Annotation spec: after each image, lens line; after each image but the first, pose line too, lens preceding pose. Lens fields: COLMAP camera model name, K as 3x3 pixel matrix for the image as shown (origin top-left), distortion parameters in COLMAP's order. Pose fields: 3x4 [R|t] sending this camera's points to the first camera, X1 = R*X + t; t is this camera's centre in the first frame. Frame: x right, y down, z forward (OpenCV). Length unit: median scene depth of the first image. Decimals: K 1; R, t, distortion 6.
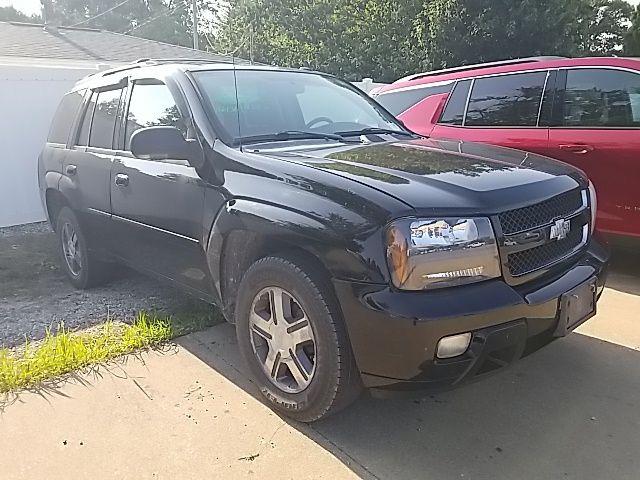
lens RADIAL K [[493.1, 0, 319.8], [0, 493.1, 231.1], [0, 0, 1]] dist [0.007918, -0.006269]
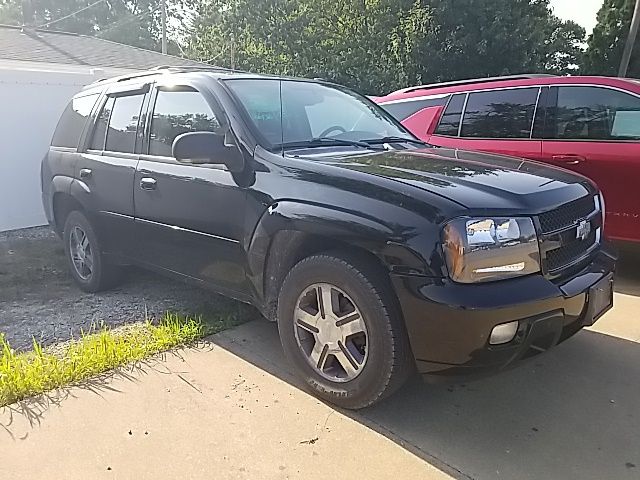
lens RADIAL K [[489.8, 0, 320.0], [0, 489.8, 240.0], [0, 0, 1]] dist [0.010627, -0.014139]
pose [[0.997365, 0.001935, 0.072517, -0.134876], [-0.001828, 0.999997, -0.001543, 0.016066], [-0.072520, 0.001407, 0.997366, -0.043403]]
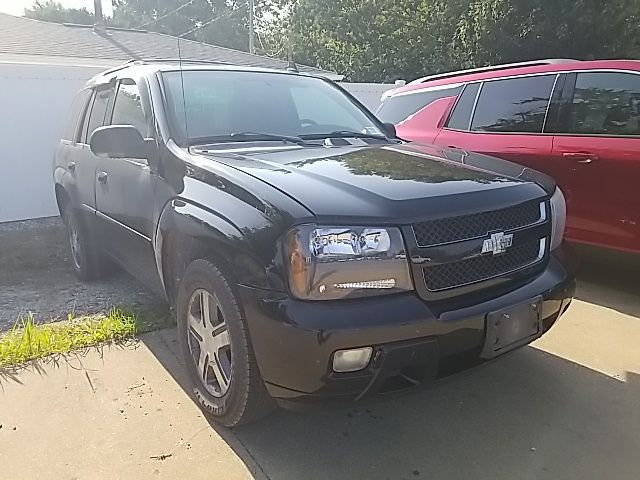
lens RADIAL K [[490.5, 0, 325.9], [0, 490.5, 240.6], [0, 0, 1]] dist [0.009978, -0.010934]
pose [[0.994618, 0.040699, -0.095282, 0.186034], [-0.039194, 0.999076, 0.017611, -0.009066], [0.095910, -0.013782, 0.995295, 0.030693]]
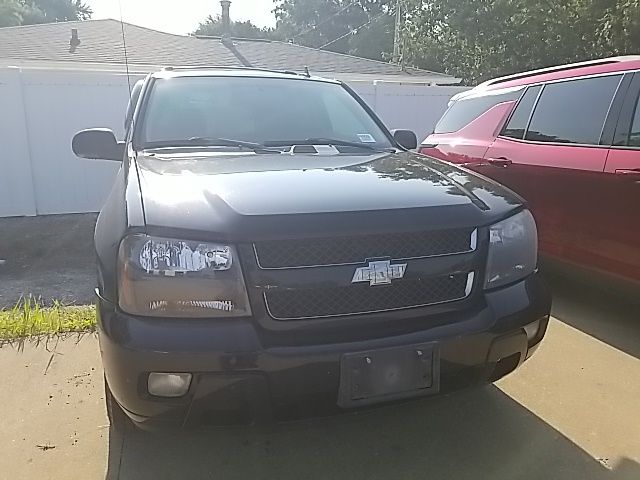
lens RADIAL K [[499.7, 0, 321.6], [0, 499.7, 231.6], [0, 0, 1]] dist [0.002198, -0.008137]
pose [[0.918510, 0.109734, -0.379866, 0.515669], [-0.114561, 0.993366, 0.009952, -0.049521], [0.378438, 0.034376, 0.924988, 0.161934]]
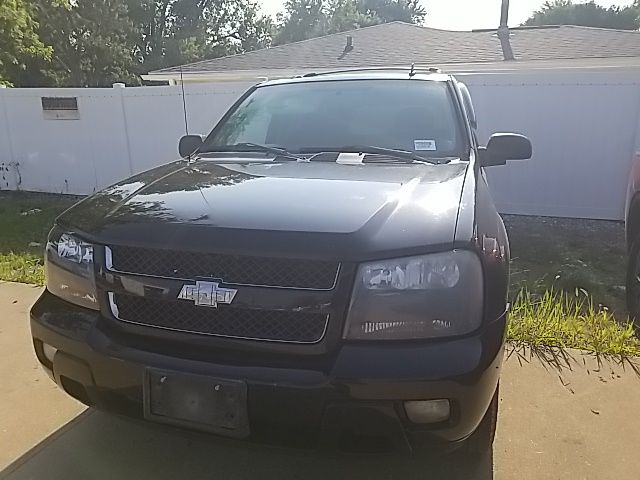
lens RADIAL K [[508.1, 0, 320.2], [0, 508.1, 235.9], [0, 0, 1]] dist [0.014123, -0.032717]
pose [[0.526511, 0.207555, -0.824444, 0.881276], [-0.198537, 0.972946, 0.118150, -0.158456], [0.826662, 0.101475, 0.553473, 0.517301]]
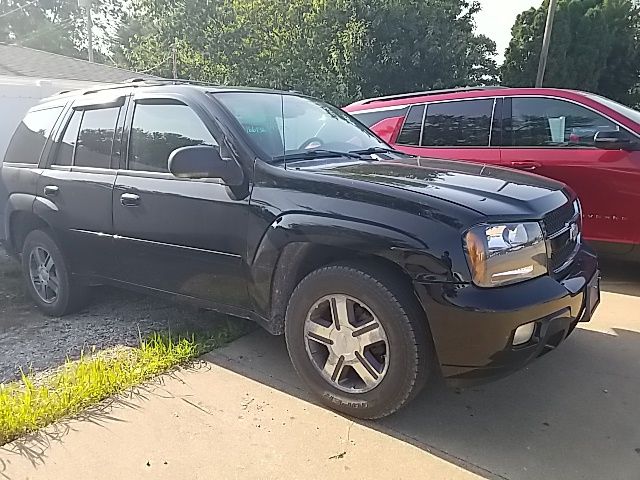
lens RADIAL K [[488.8, 0, 313.3], [0, 488.8, 229.5], [0, 0, 1]] dist [0.033757, -0.045921]
pose [[0.980973, -0.030404, 0.191749, -0.261887], [0.038363, 0.998544, -0.037928, 0.008336], [-0.190317, 0.044563, 0.980711, -0.028799]]
